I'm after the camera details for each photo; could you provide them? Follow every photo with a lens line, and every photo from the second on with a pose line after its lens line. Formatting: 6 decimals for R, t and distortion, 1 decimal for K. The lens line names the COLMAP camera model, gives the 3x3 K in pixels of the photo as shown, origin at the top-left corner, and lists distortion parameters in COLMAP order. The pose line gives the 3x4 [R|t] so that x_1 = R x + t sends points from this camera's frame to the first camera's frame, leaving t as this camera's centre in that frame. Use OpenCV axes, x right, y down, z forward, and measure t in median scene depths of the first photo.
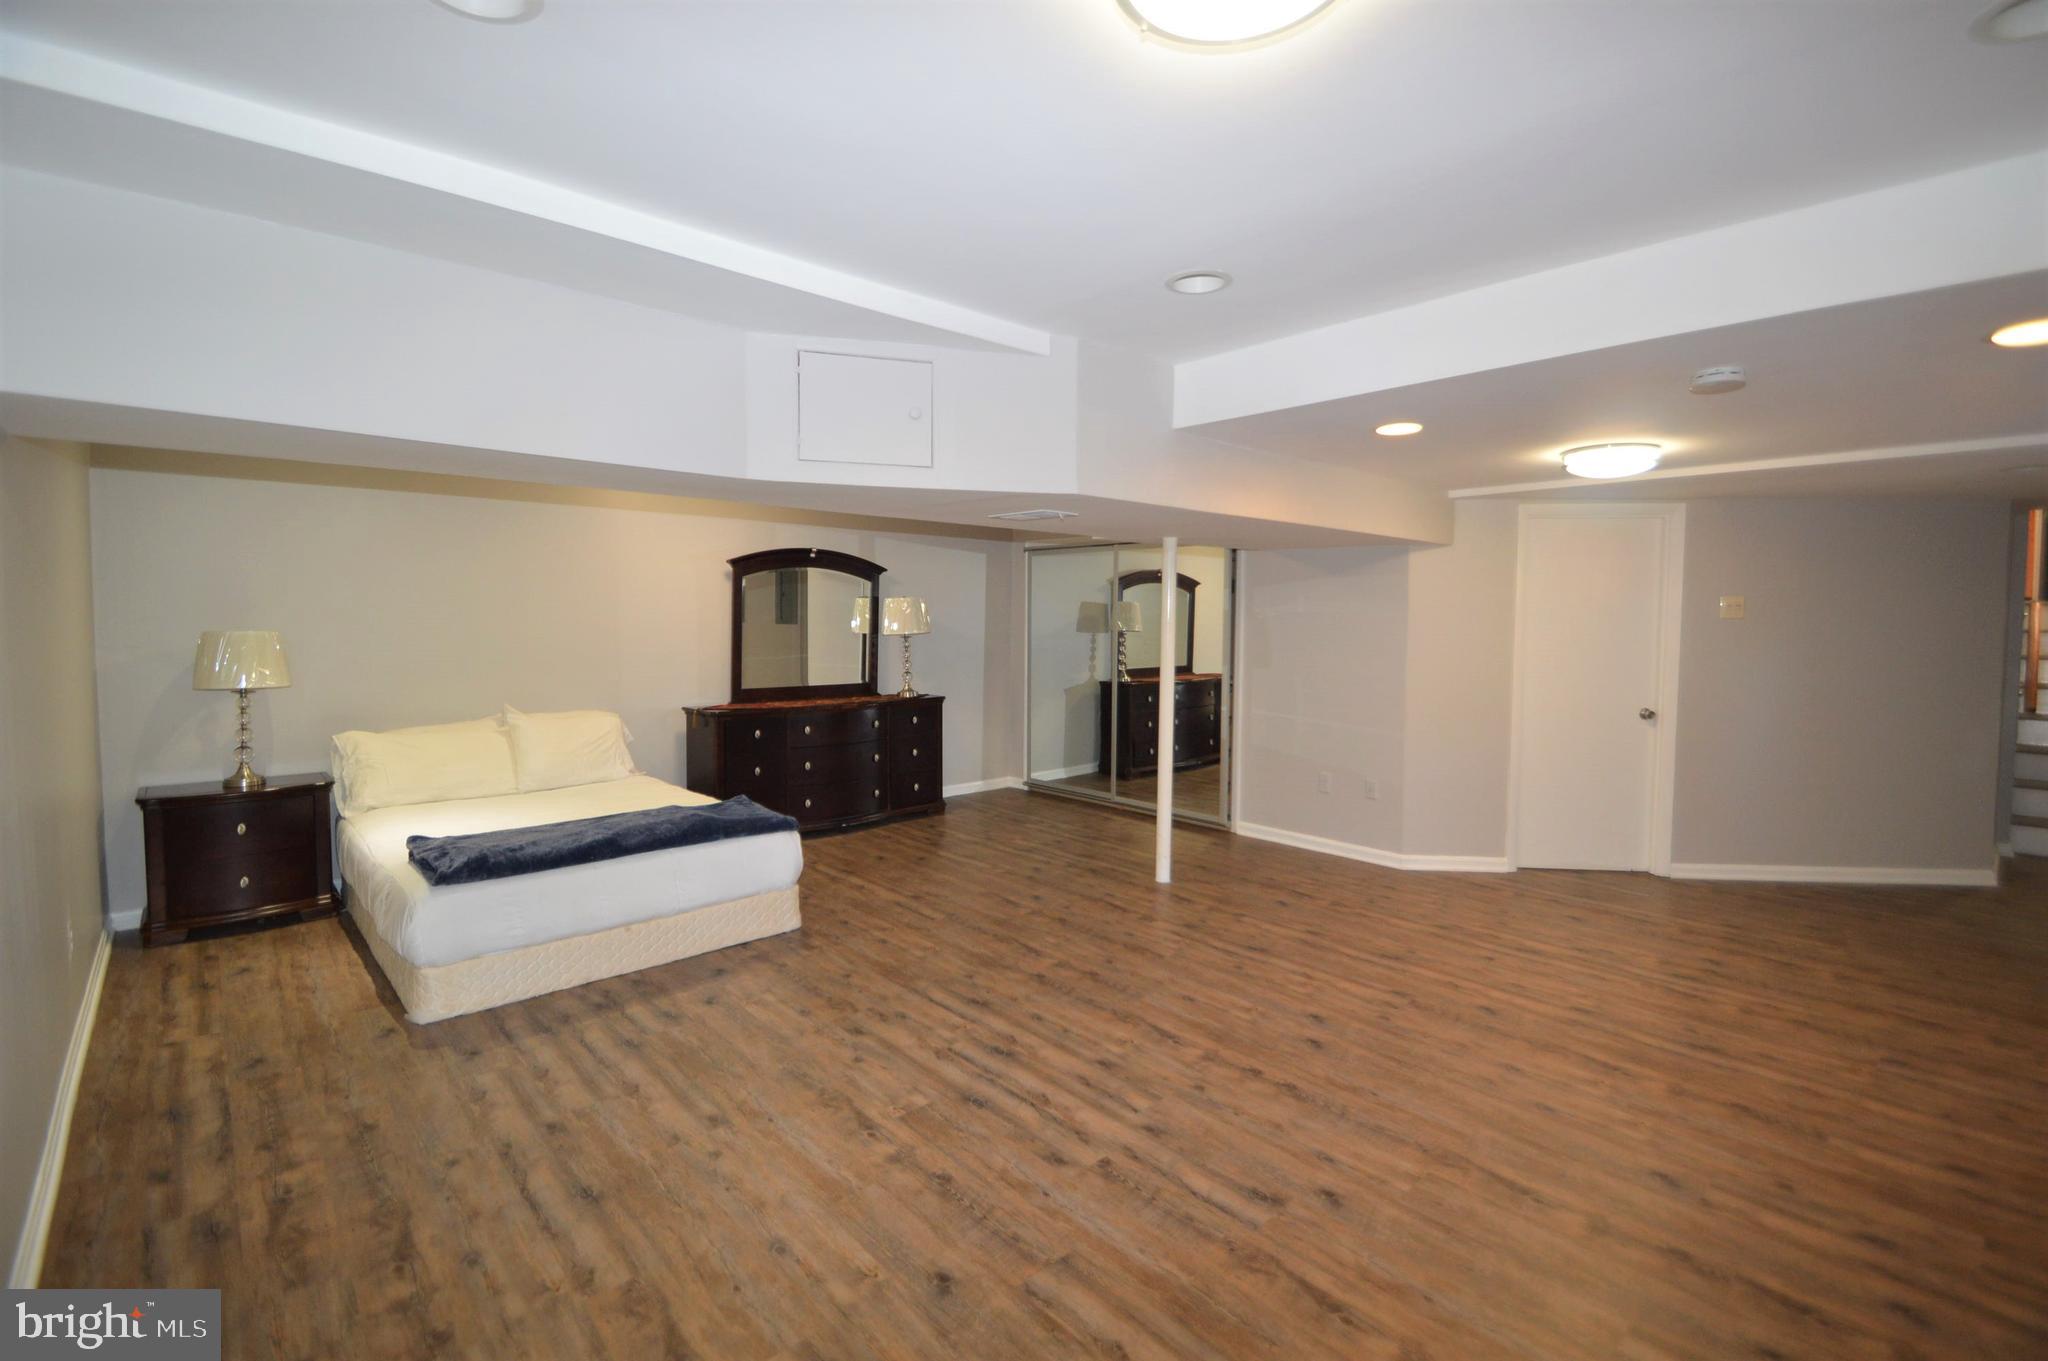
lens RADIAL K [[914.4, 0, 1024.7], [0, 914.4, 661.8], [0, 0, 1]] dist [0.017964, -0.017473]
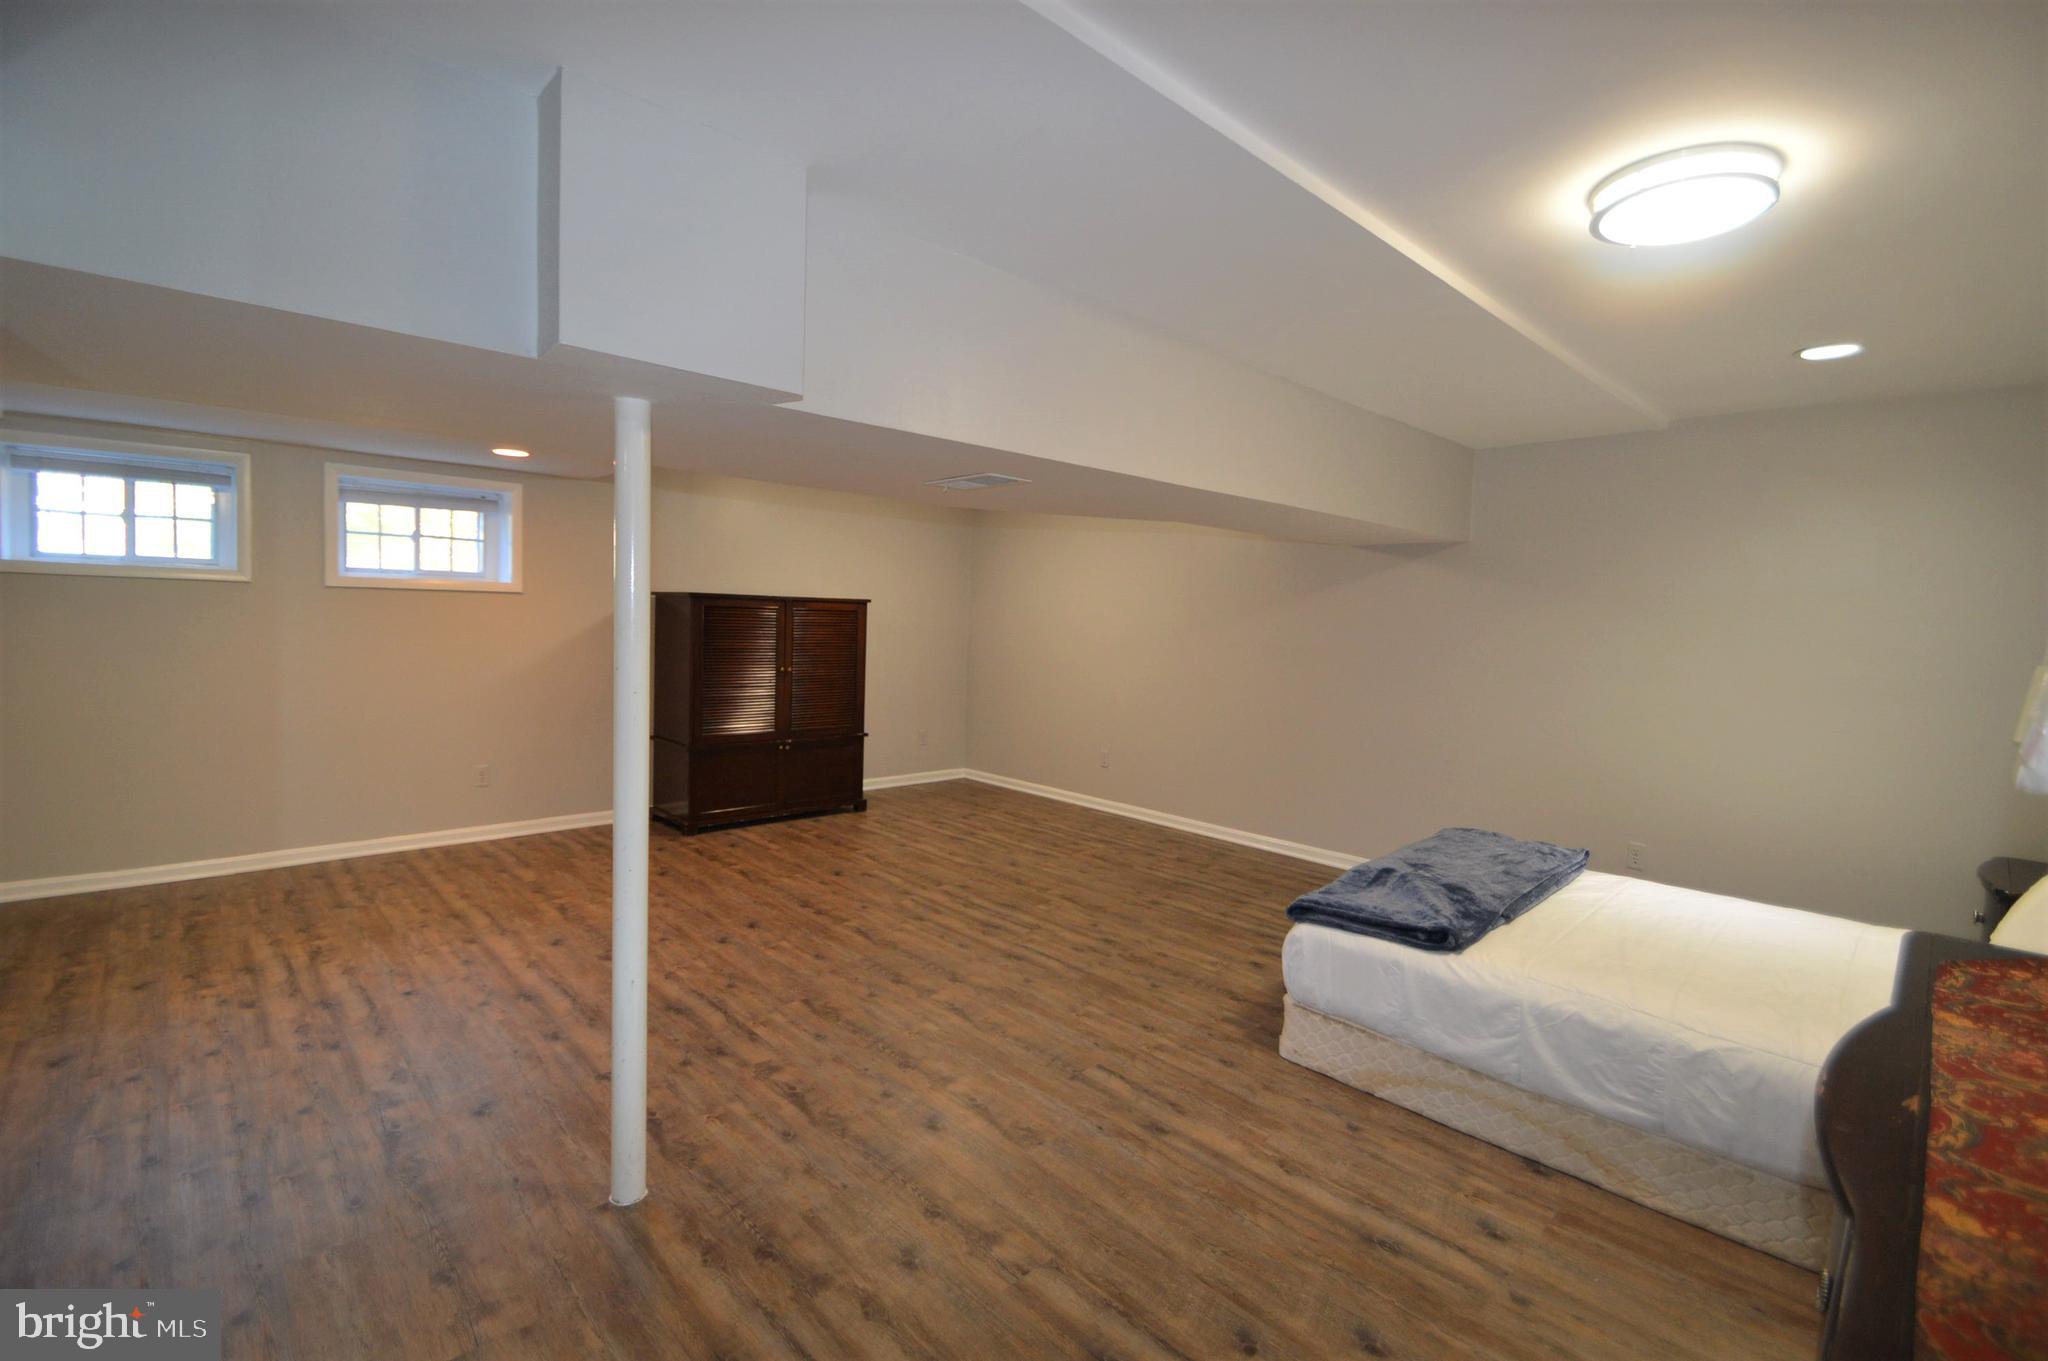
lens RADIAL K [[914.4, 0, 1024.7], [0, 914.4, 661.8], [0, 0, 1]] dist [0.017964, -0.017473]
pose [[-0.999048, -0.038025, -0.021361, -0.026676], [-0.039959, 0.994295, 0.098894, -0.095852], [0.017479, 0.099654, -0.994869, 2.157973]]
